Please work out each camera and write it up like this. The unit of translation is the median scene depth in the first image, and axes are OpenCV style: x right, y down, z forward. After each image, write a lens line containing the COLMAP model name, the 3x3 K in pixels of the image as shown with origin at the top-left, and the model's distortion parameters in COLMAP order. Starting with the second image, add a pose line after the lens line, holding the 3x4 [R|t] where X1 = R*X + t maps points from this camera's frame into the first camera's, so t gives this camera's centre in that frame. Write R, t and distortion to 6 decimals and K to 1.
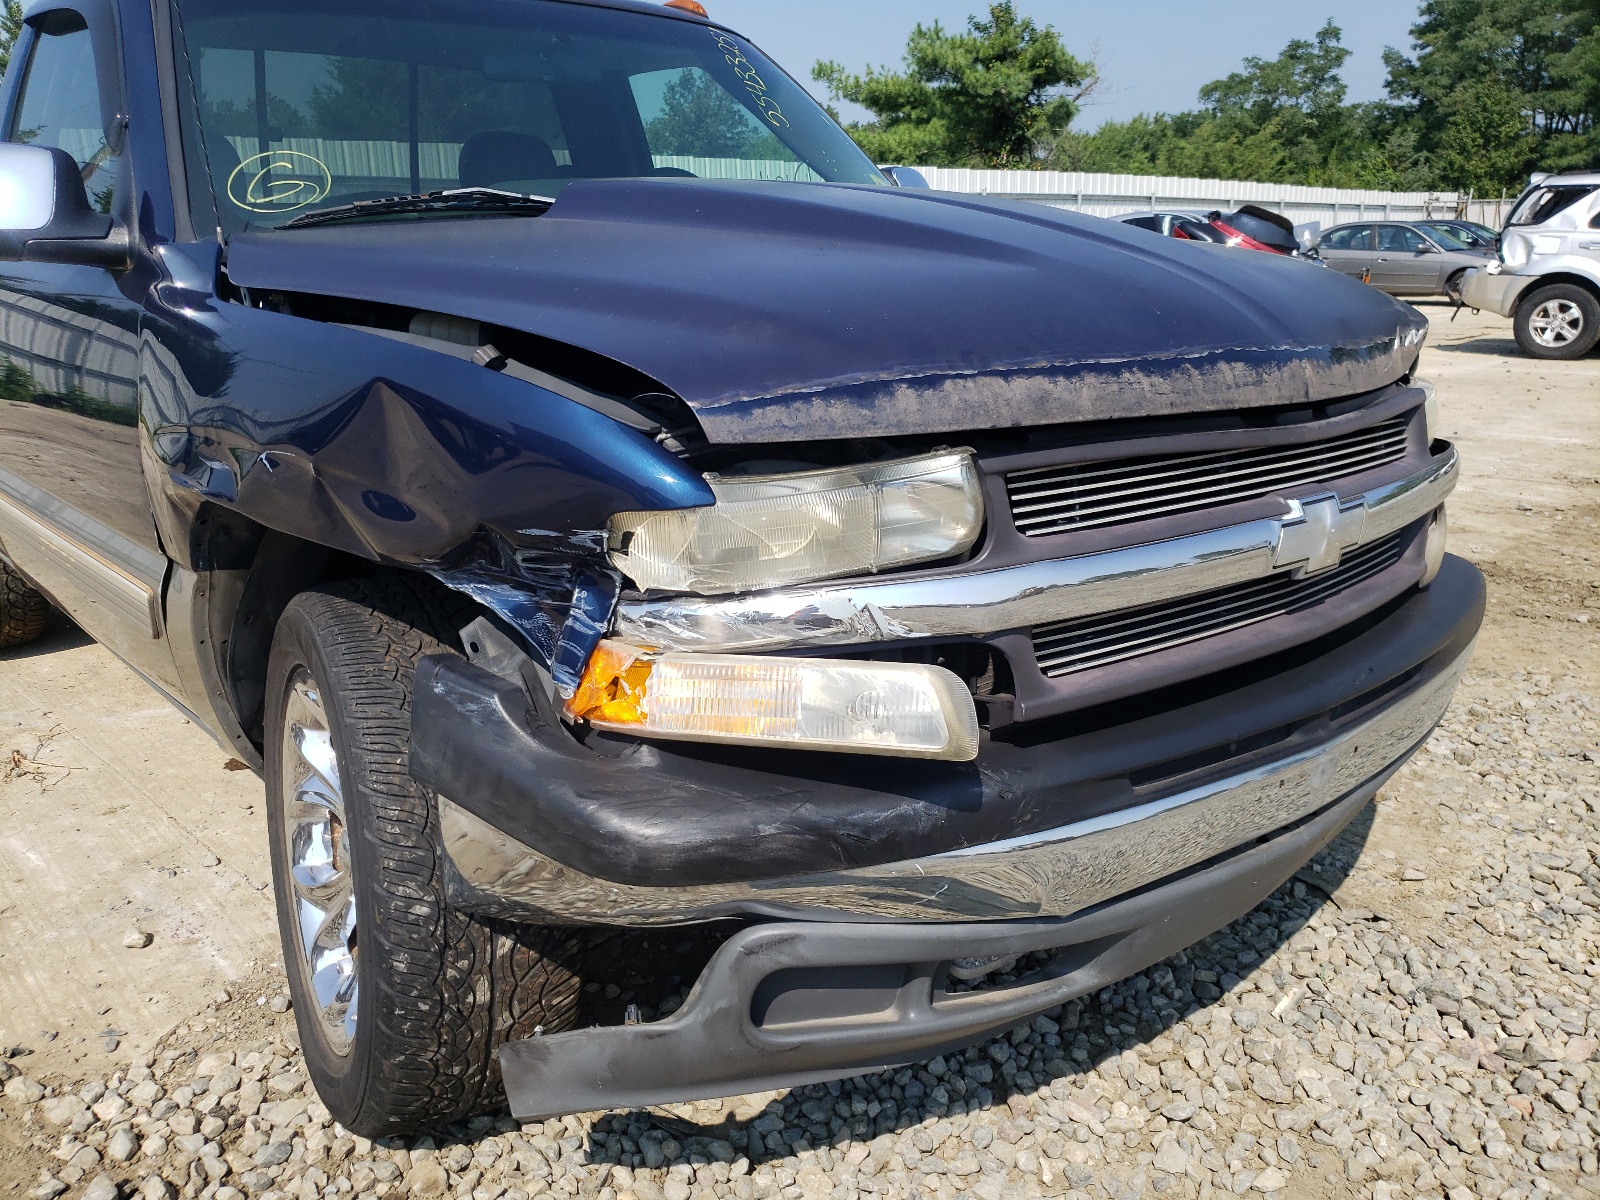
lens RADIAL K [[1260.4, 0, 786.4], [0, 1260.4, 602.3], [0, 0, 1]] dist [0.037390, -0.006093]
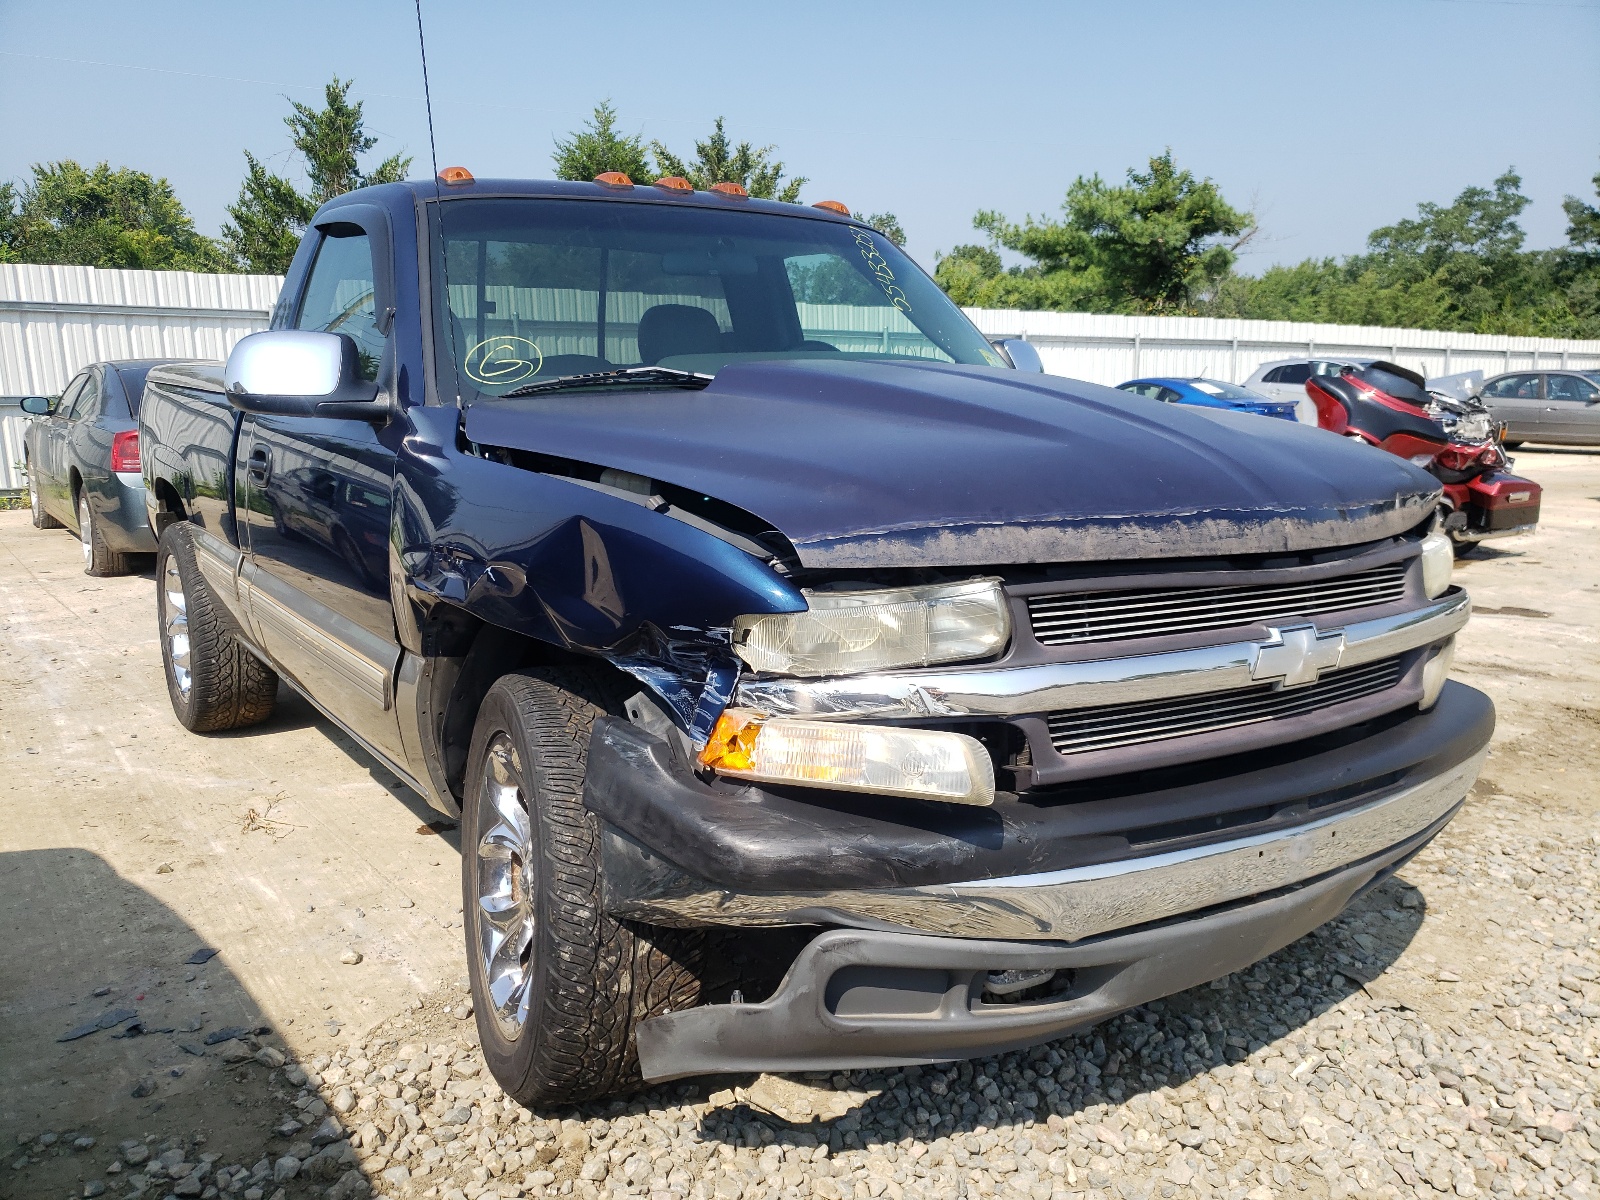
lens RADIAL K [[1260.4, 0, 799.2], [0, 1260.4, 634.0], [0, 0, 1]] dist [0.037390, -0.006093]
pose [[0.993479, 0.035419, -0.108374, 0.056007], [-0.043725, 0.996206, -0.075244, 0.034835], [0.105297, 0.079492, 0.991259, -0.254989]]
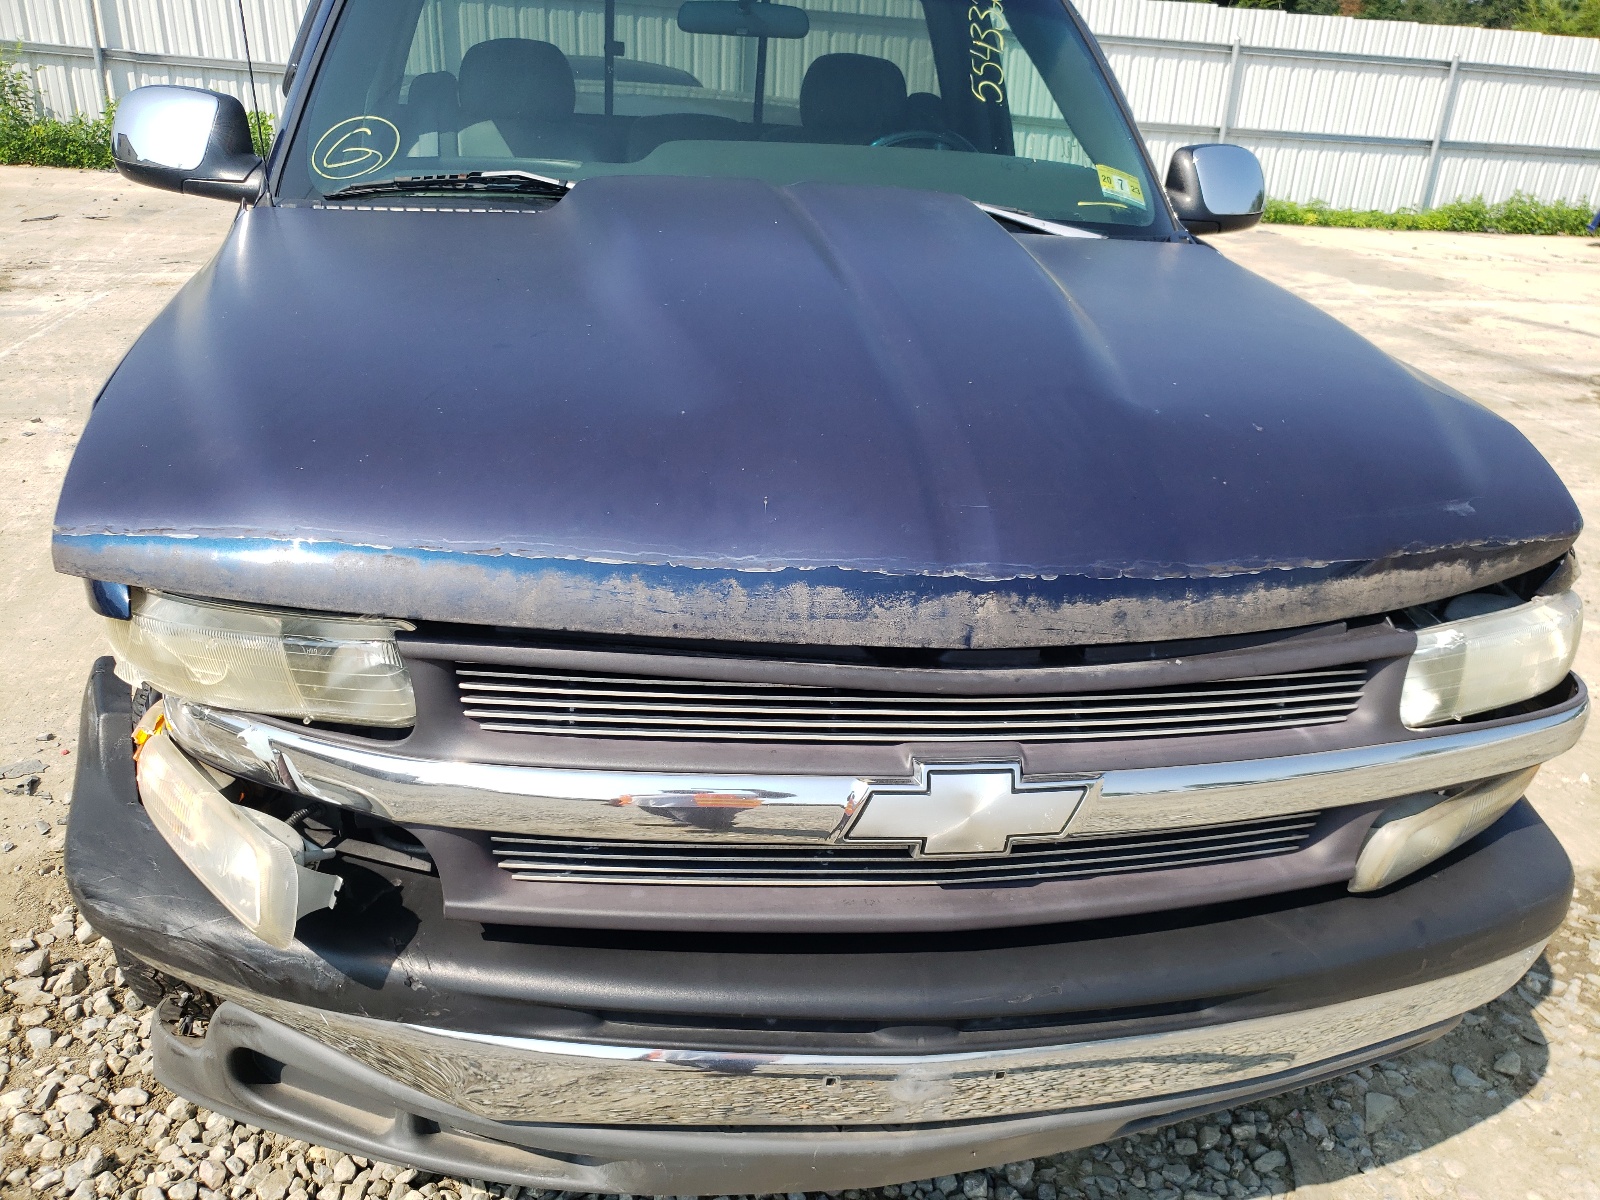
lens RADIAL K [[1260.4, 0, 810.7], [0, 1260.4, 630.6], [0, 0, 1]] dist [0.037390, -0.006093]
pose [[0.856484, 0.276077, -0.436138, 0.553873], [-0.216473, 0.959165, 0.182047, -0.241494], [0.468587, -0.061508, 0.881273, 0.237130]]
